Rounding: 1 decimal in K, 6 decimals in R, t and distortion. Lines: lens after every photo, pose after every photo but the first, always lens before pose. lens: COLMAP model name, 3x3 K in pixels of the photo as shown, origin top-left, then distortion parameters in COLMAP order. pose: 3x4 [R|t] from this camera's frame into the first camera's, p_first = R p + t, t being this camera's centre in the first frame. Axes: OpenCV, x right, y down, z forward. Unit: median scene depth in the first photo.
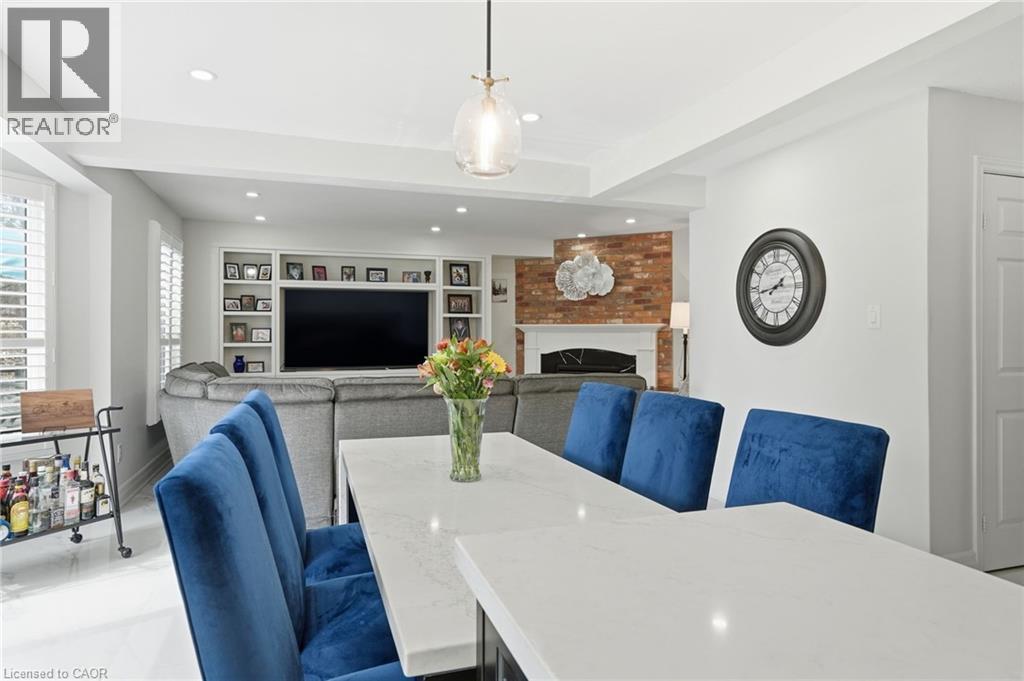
lens RADIAL K [[615.8, 0, 510.3], [0, 615.8, 340.2], [0, 0, 1]] dist [0.029742, -0.000343]
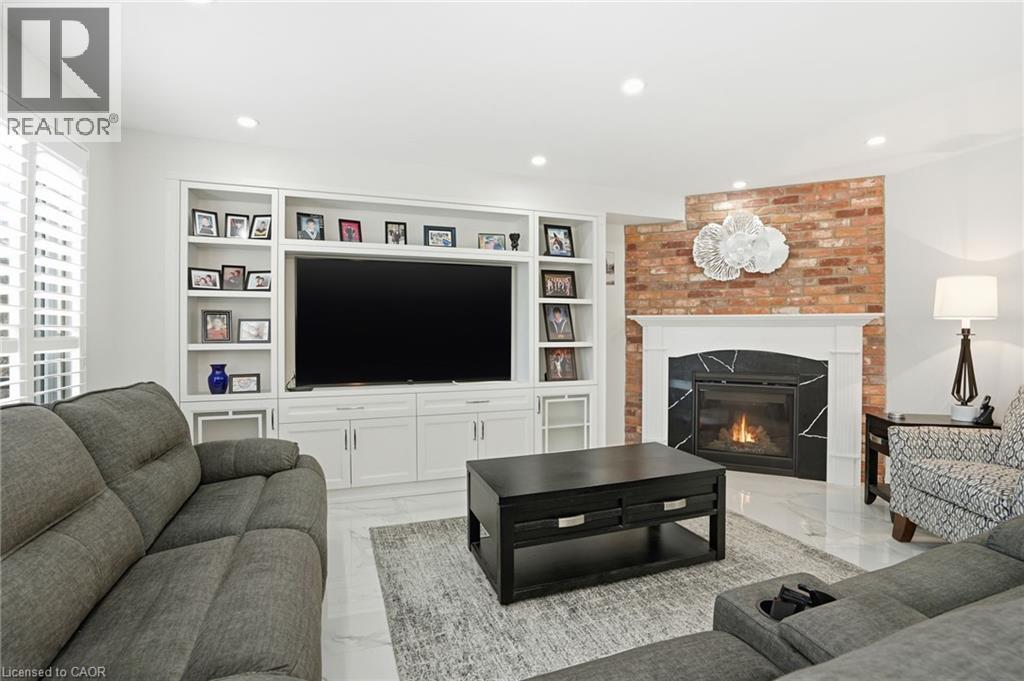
lens RADIAL K [[482.0, 0, 514.2], [0, 482.0, 341.8], [0, 0, 1]] dist [-0.020793, 0.003078]
pose [[0.998747, -0.001564, 0.050018, -0.164325], [0.000982, 0.999932, 0.011653, -0.002379], [-0.050033, -0.011590, 0.998680, 0.495304]]
